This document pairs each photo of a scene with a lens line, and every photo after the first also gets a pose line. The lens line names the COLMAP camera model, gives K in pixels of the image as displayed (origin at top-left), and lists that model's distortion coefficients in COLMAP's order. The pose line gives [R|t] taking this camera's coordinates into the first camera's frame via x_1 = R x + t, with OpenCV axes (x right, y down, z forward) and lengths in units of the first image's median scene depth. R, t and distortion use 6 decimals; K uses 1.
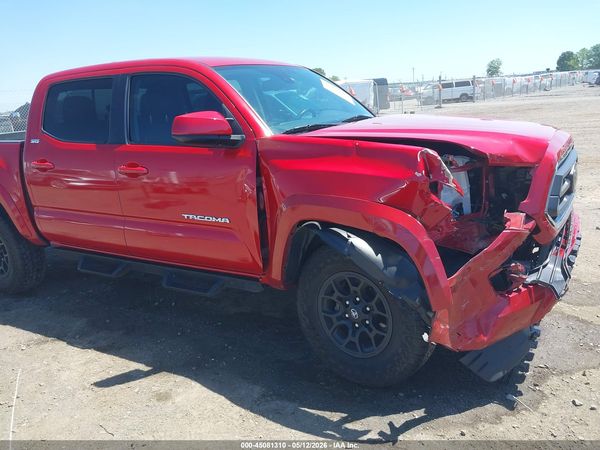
lens RADIAL K [[475.2, 0, 305.0], [0, 475.2, 235.9], [0, 0, 1]] dist [0.002733, -0.002335]
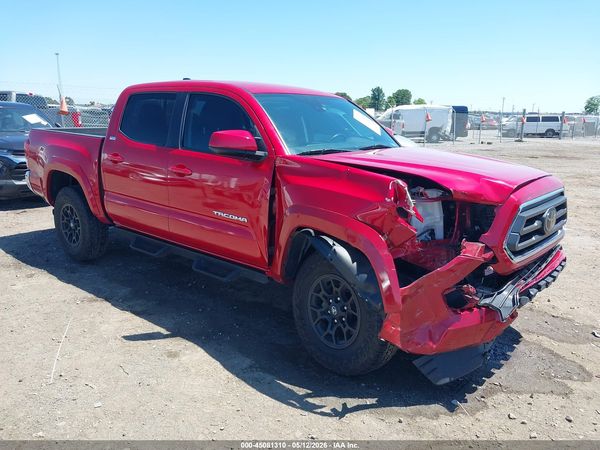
lens RADIAL K [[471.1, 0, 303.9], [0, 471.1, 235.5], [0, 0, 1]] dist [0.024309, -0.036503]
pose [[0.981297, 0.129370, -0.142545, 0.166827], [-0.133602, 0.990823, -0.020490, 0.011554], [0.138587, 0.039151, 0.989576, -0.174761]]
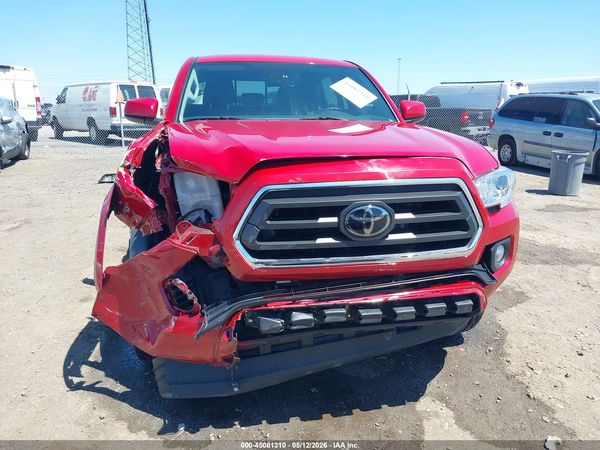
lens RADIAL K [[471.1, 0, 303.9], [0, 471.1, 235.5], [0, 0, 1]] dist [0.024309, -0.036503]
pose [[0.675858, 0.262965, -0.688524, 1.011296], [-0.261382, 0.958983, 0.109688, -0.156165], [0.689127, 0.105834, 0.716870, 0.430191]]
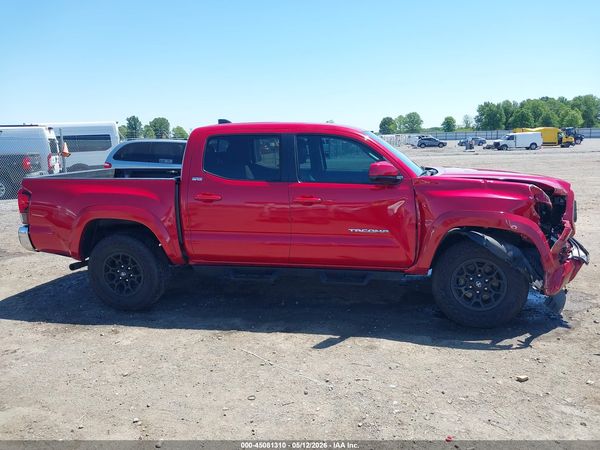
lens RADIAL K [[475.2, 0, 305.0], [0, 475.2, 235.9], [0, 0, 1]] dist [0.002733, -0.002335]
pose [[0.948159, -0.017824, 0.317296, -0.952095], [0.050543, 0.994175, -0.095190, 0.120189], [-0.313751, 0.106293, 0.943537, -0.373027]]
